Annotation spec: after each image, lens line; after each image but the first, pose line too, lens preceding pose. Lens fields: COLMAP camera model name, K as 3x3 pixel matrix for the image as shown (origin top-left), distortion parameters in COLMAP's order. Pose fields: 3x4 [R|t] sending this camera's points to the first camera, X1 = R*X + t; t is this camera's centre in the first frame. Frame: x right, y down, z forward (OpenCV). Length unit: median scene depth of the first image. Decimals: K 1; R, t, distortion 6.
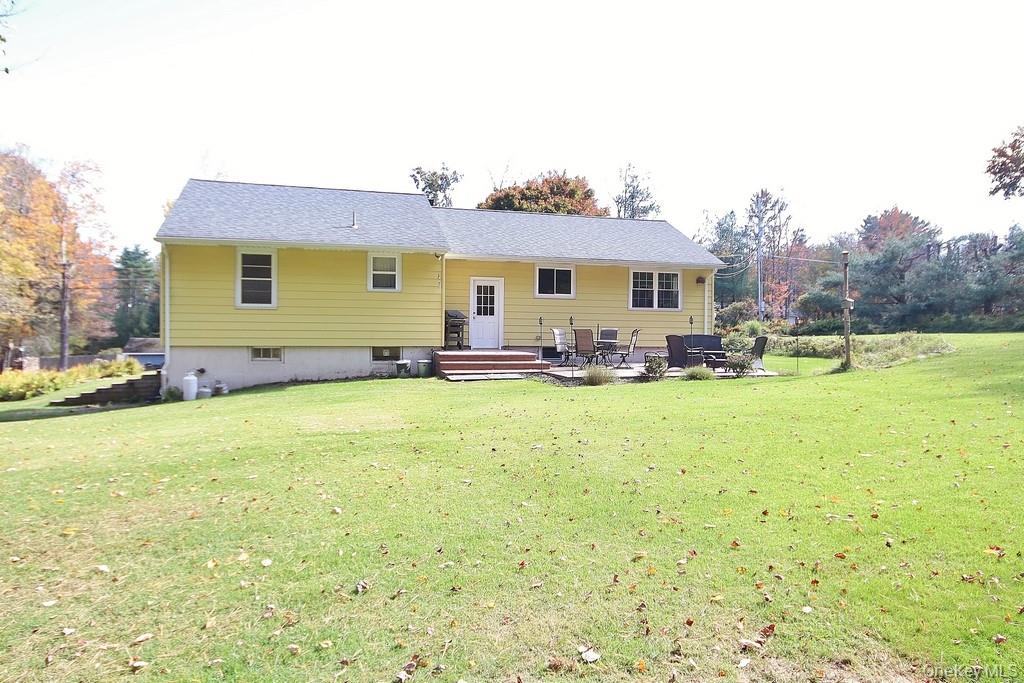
lens RADIAL K [[702.3, 0, 517.9], [0, 702.3, 343.4], [0, 0, 1]] dist [0.006939, 0.000180]
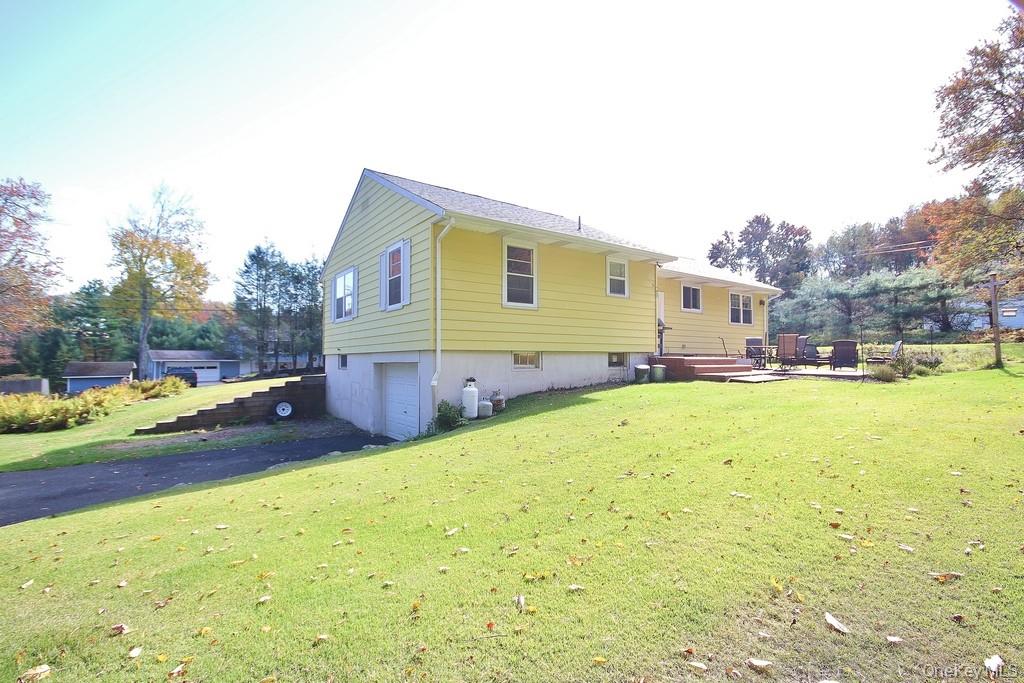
lens RADIAL K [[473.1, 0, 513.3], [0, 473.1, 346.0], [0, 0, 1]] dist [-0.003315, -0.001562]
pose [[0.937149, 0.000272, 0.348928, -0.502675], [0.015254, 0.999012, -0.041747, 0.019145], [-0.348595, 0.044446, 0.936219, 0.384463]]
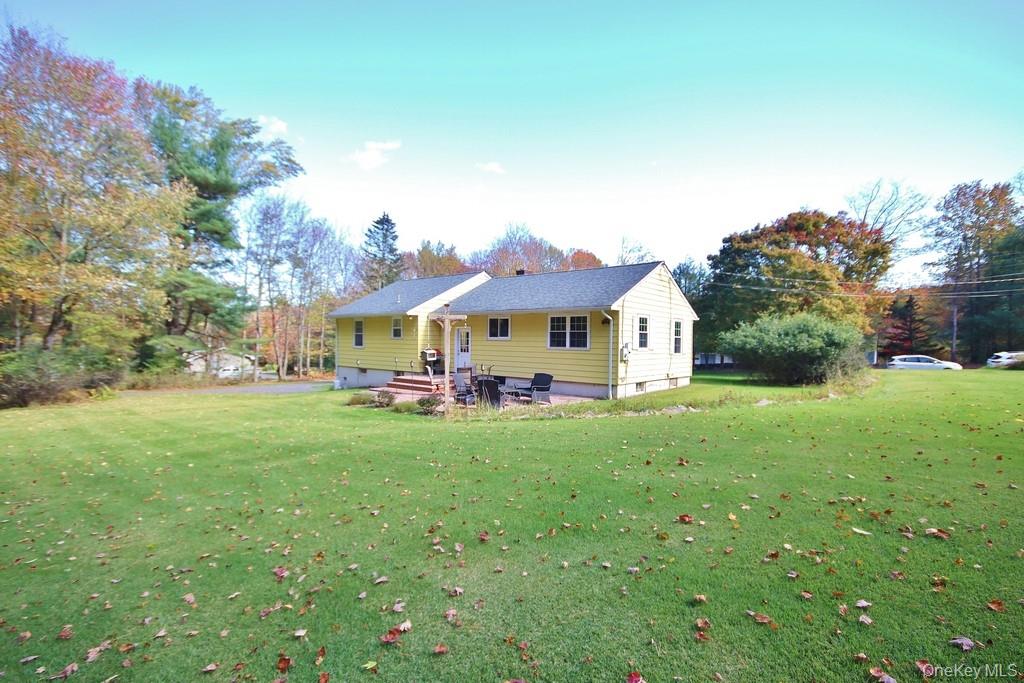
lens RADIAL K [[473.1, 0, 518.3], [0, 473.1, 342.0], [0, 0, 1]] dist [-0.003315, -0.001562]
pose [[0.569855, 0.003100, -0.821739, 0.834285], [-0.016171, 0.999842, -0.007442, -0.055156], [0.821586, 0.017529, 0.569815, 0.523407]]
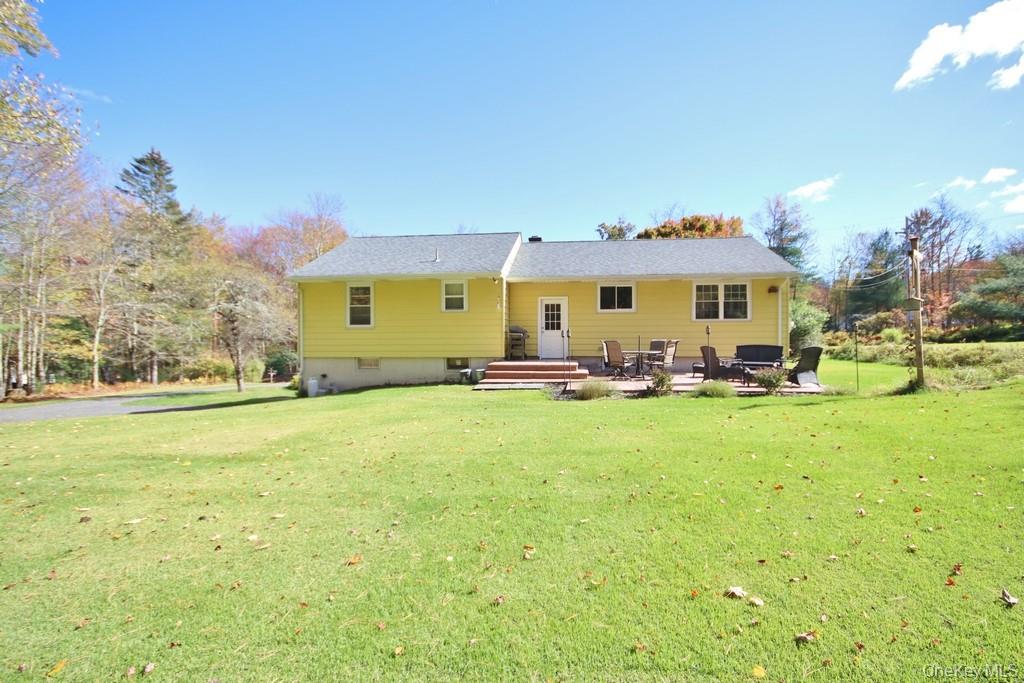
lens RADIAL K [[472.9, 0, 515.6], [0, 472.9, 347.3], [0, 0, 1]] dist [0.005733, 0.000163]
pose [[0.922136, -0.007917, -0.386785, 0.197368], [0.005603, 0.999959, -0.007109, -0.005968], [0.386826, 0.004388, 0.922142, 0.261322]]
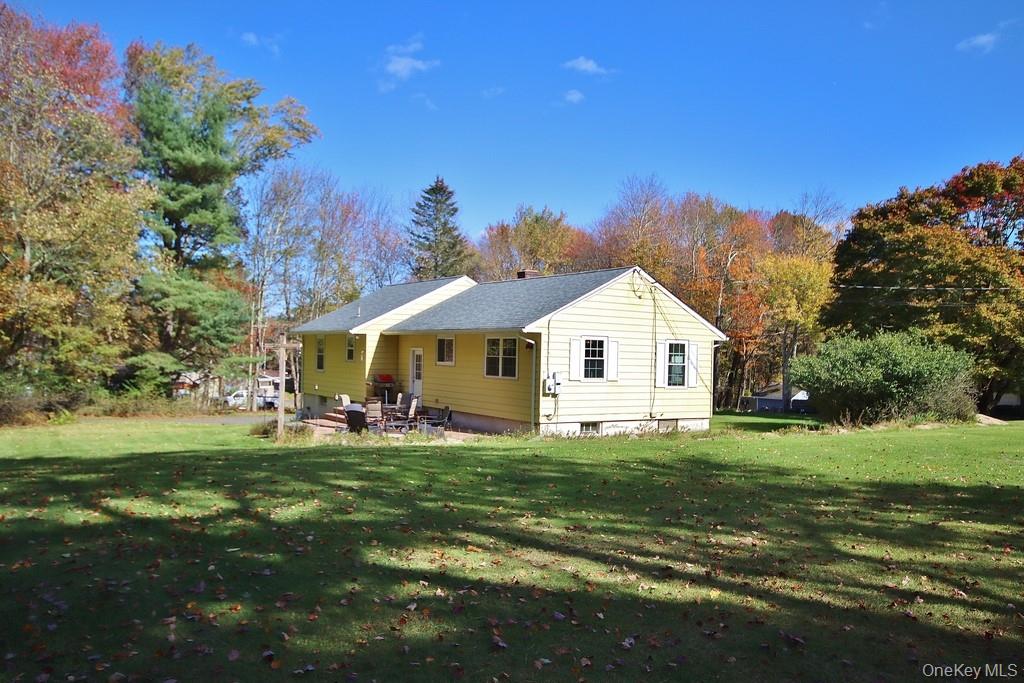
lens RADIAL K [[791.1, 0, 516.3], [0, 791.1, 342.4], [0, 0, 1]] dist [0.015481, 0.014259]
pose [[0.320149, -0.011319, -0.947300, 1.289723], [-0.028198, 0.999372, -0.021471, -0.078384], [0.946947, 0.033586, 0.319629, 0.720402]]
